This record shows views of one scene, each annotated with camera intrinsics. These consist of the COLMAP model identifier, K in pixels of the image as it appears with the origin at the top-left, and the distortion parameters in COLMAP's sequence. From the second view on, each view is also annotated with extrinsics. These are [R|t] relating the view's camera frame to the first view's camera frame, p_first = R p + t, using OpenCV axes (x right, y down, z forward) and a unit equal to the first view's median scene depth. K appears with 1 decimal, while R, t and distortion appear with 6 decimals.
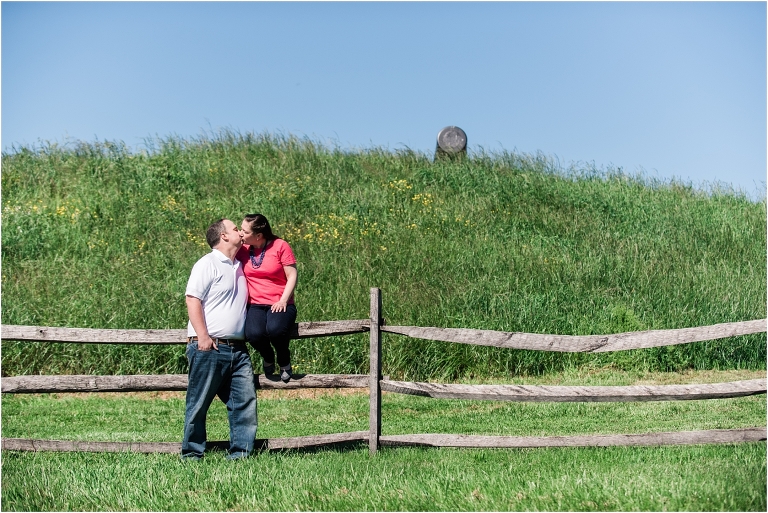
lens RADIAL K [[2688.1, 0, 384.0], [0, 2688.1, 256.5], [0, 0, 1]] dist [-0.007986, -4.250187]
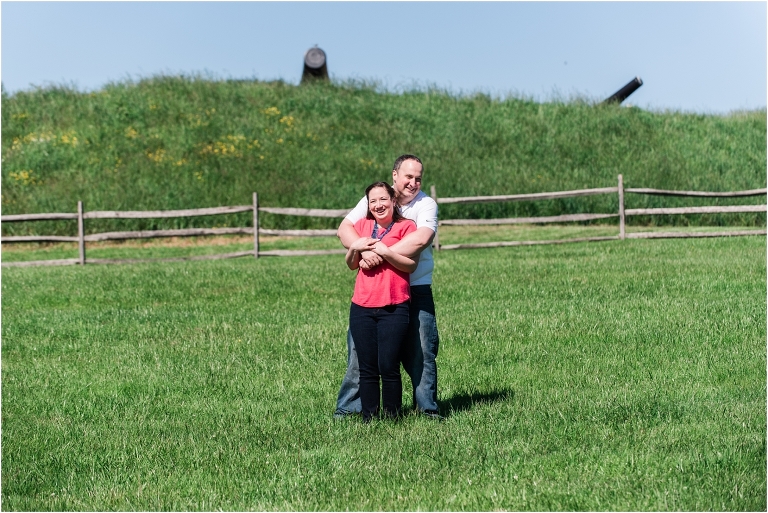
lens RADIAL K [[2978.5, 0, 384.0], [0, 2978.5, 256.5], [0, 0, 1]] dist [-0.250235, -3.013890]
pose [[0.998978, -0.027655, 0.035746, 0.007530], [0.025926, 0.998513, 0.047952, -0.027538], [-0.037019, -0.046976, 0.998210, -0.823248]]
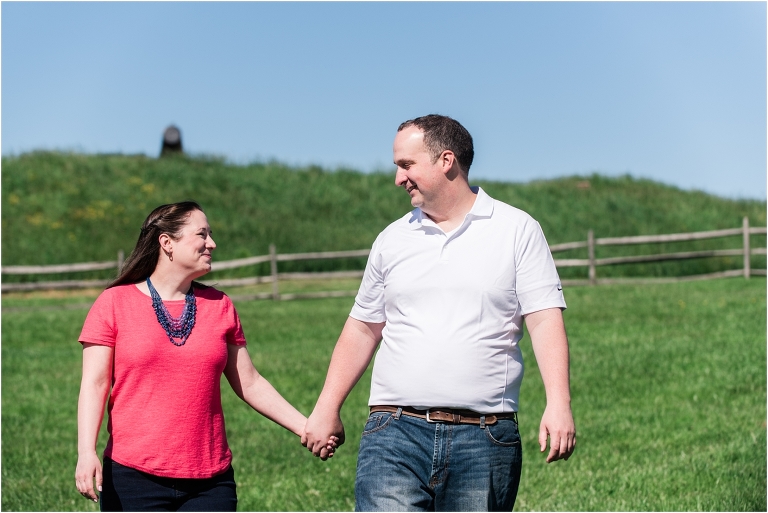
lens RADIAL K [[2608.6, 0, 384.0], [0, 2608.6, 256.5], [0, 0, 1]] dist [-0.095833, 0.066285]
pose [[0.995130, -0.028637, 0.094321, 0.006502], [0.025859, 0.999199, 0.030552, -0.029210], [-0.095121, -0.027964, 0.995073, -0.866352]]
